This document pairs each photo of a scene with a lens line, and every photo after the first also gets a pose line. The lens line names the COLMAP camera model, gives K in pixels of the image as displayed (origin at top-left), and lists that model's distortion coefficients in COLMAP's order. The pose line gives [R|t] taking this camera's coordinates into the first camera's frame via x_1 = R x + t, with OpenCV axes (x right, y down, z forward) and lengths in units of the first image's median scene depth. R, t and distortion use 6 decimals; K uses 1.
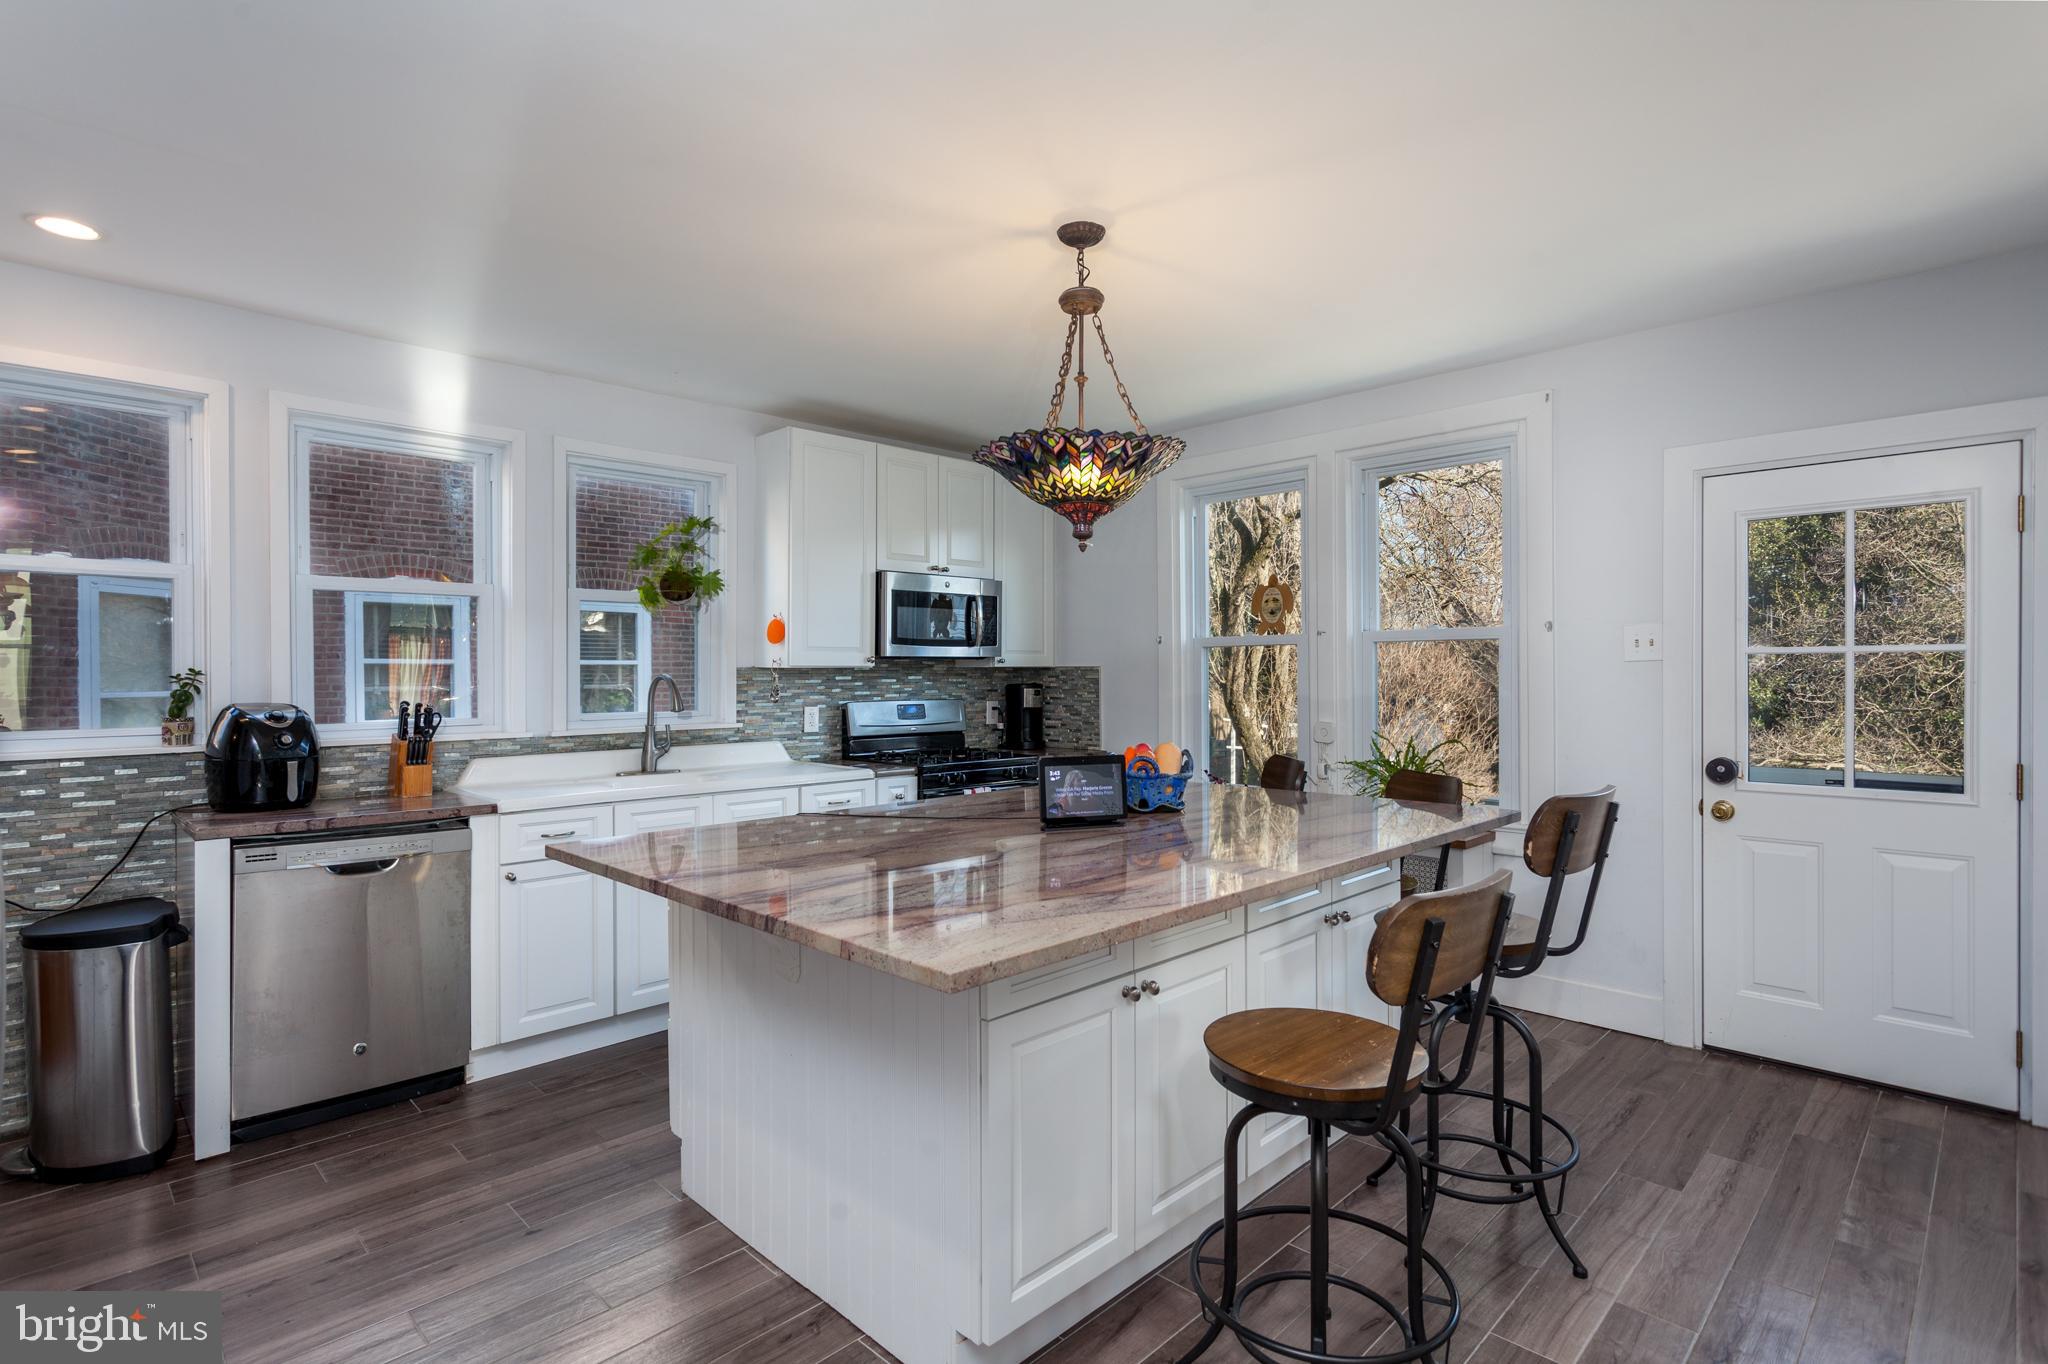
lens RADIAL K [[992.1, 0, 1022.3], [0, 992.1, 676.8], [0, 0, 1]] dist [0.001159, 0.000107]
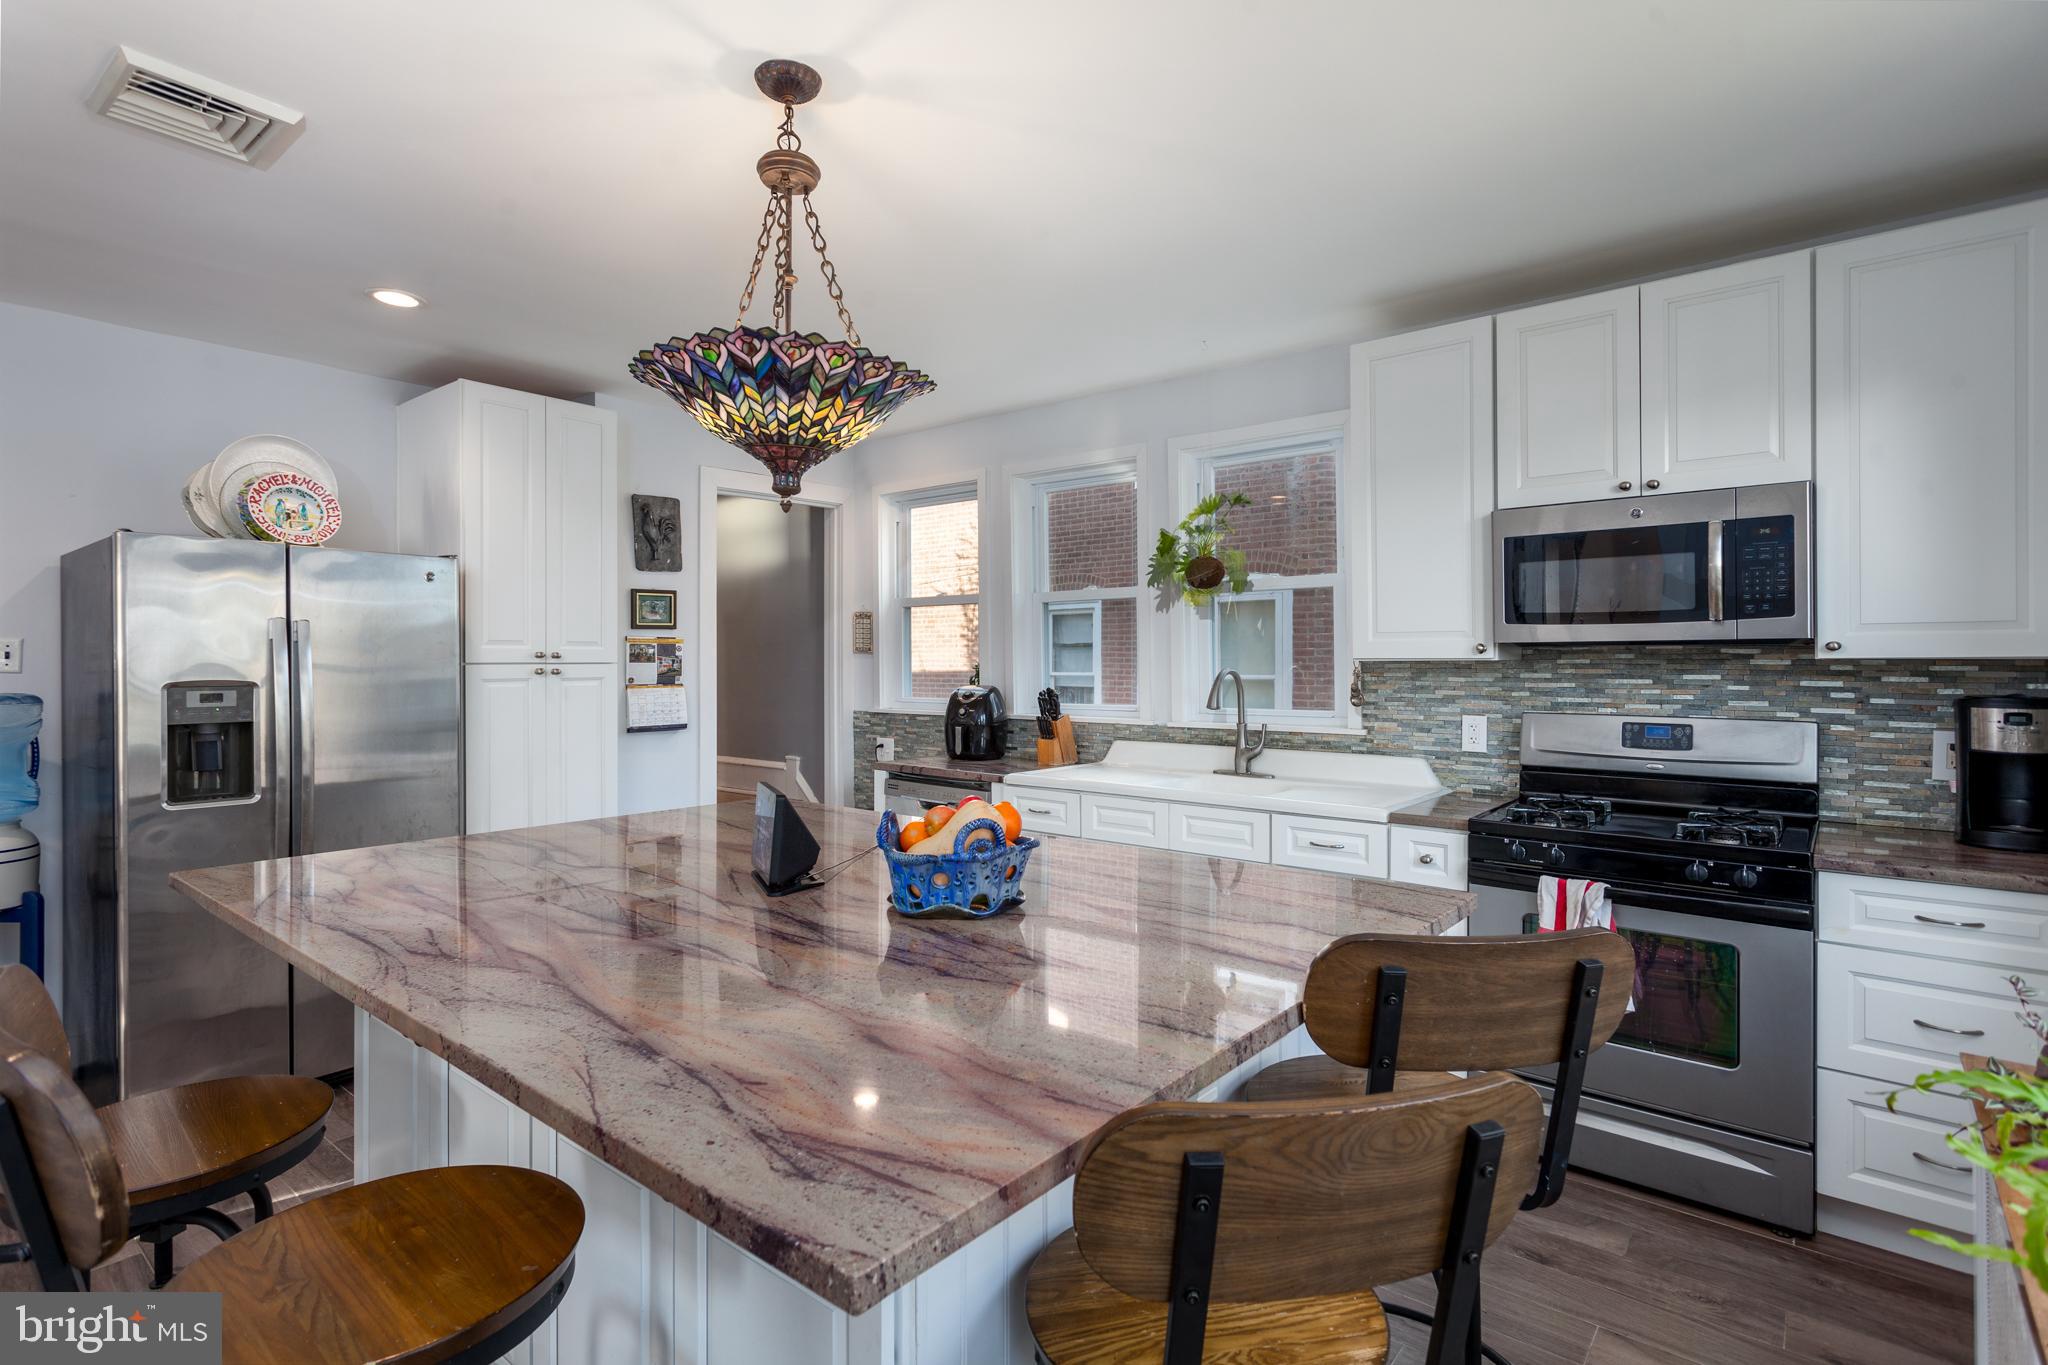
lens RADIAL K [[992.1, 0, 1022.3], [0, 992.1, 677.3], [0, 0, 1]] dist [0.001159, 0.000107]
pose [[0.092518, 0.020621, -0.995497, 0.478189], [-0.003810, 0.999786, 0.020356, -0.010442], [0.995704, 0.001910, 0.092577, 0.650701]]
